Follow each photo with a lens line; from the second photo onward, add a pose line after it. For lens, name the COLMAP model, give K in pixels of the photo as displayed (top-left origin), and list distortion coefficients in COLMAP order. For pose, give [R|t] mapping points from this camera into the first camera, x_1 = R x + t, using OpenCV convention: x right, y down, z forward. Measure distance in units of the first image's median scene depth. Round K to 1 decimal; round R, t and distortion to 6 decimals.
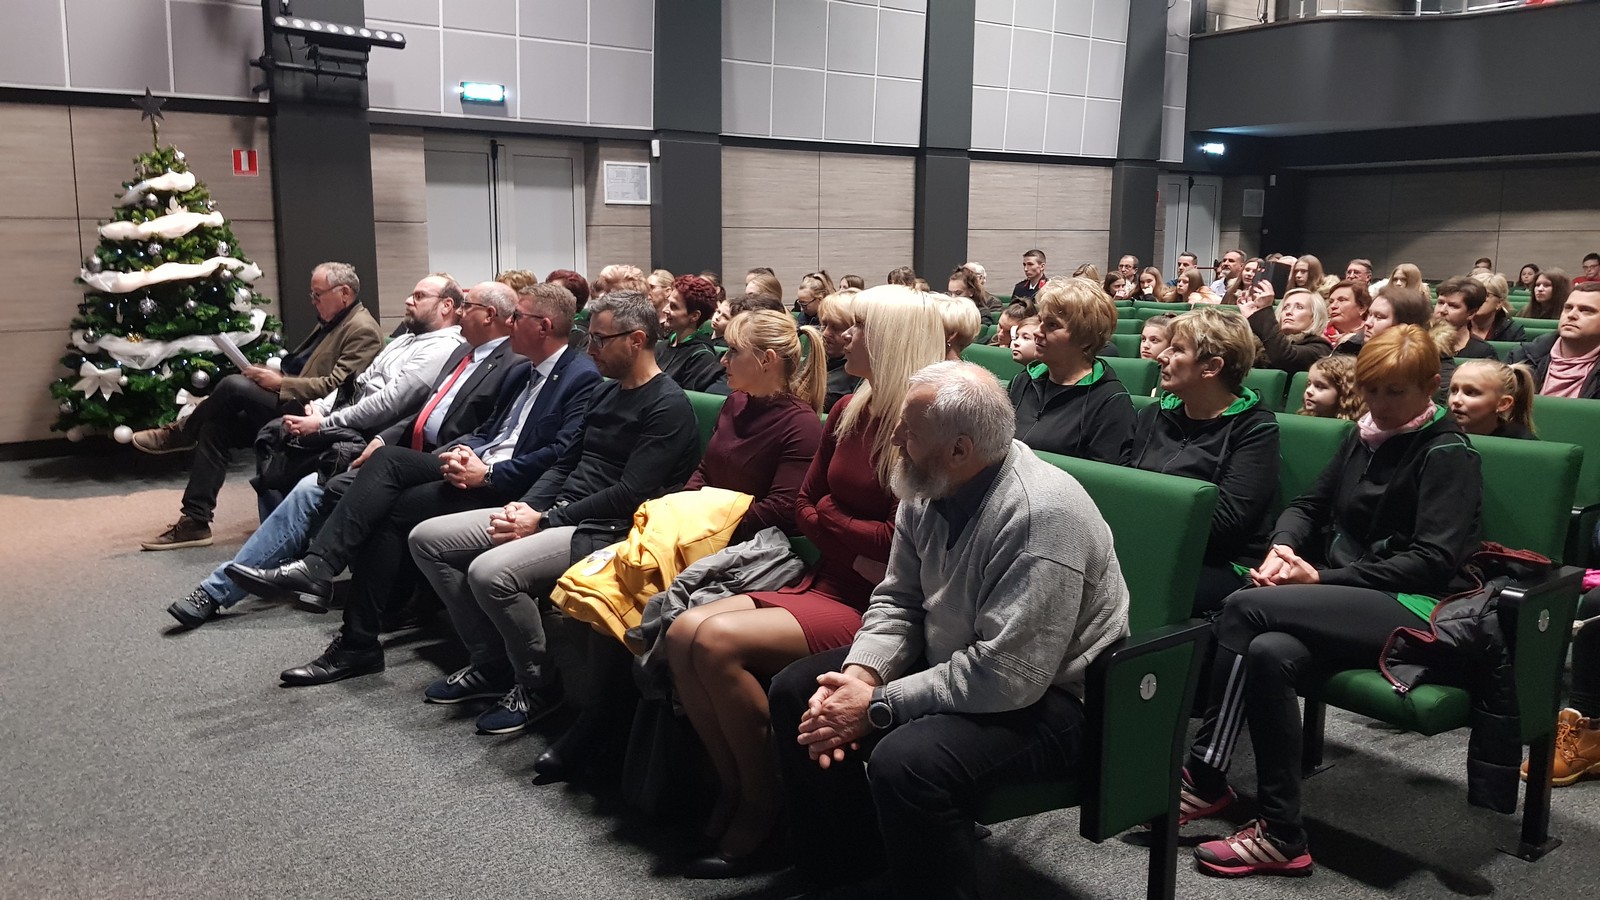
lens RADIAL K [[1262.0, 0, 793.7], [0, 1262.0, 449.5], [0, 0, 1]] dist [0.093691, -0.191096]
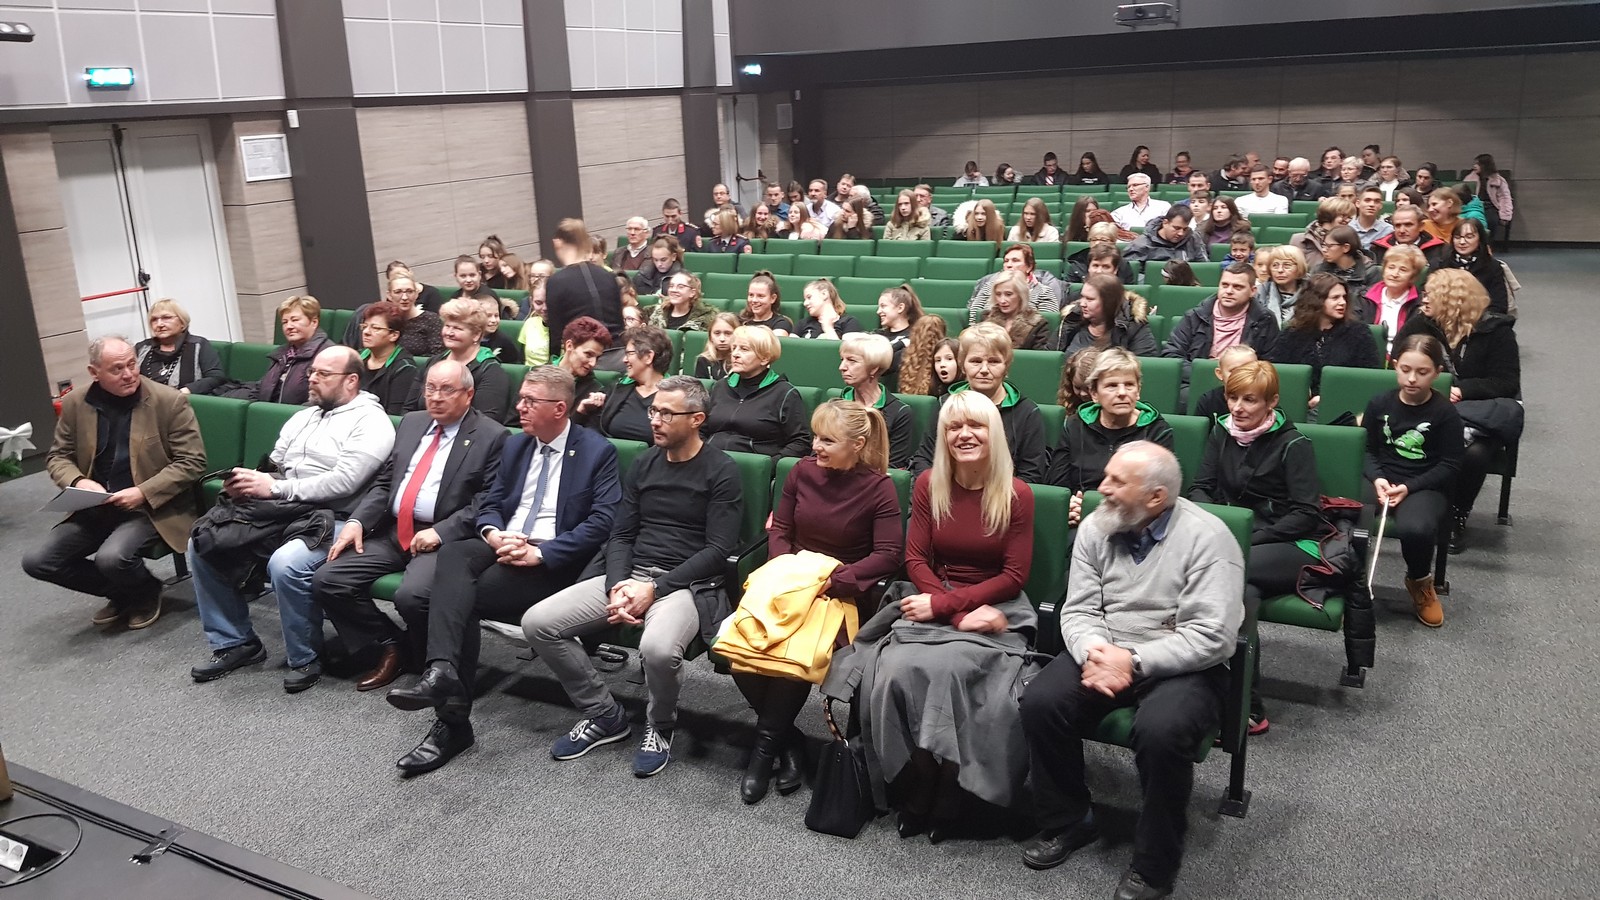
lens RADIAL K [[1262.0, 0, 793.7], [0, 1262.0, 449.5], [0, 0, 1]] dist [0.093691, -0.191096]
pose [[0.890886, -0.161350, 0.424604, -0.212581], [0.111130, 0.983799, 0.140676, -0.083533], [-0.440423, -0.078140, 0.894383, -0.036881]]
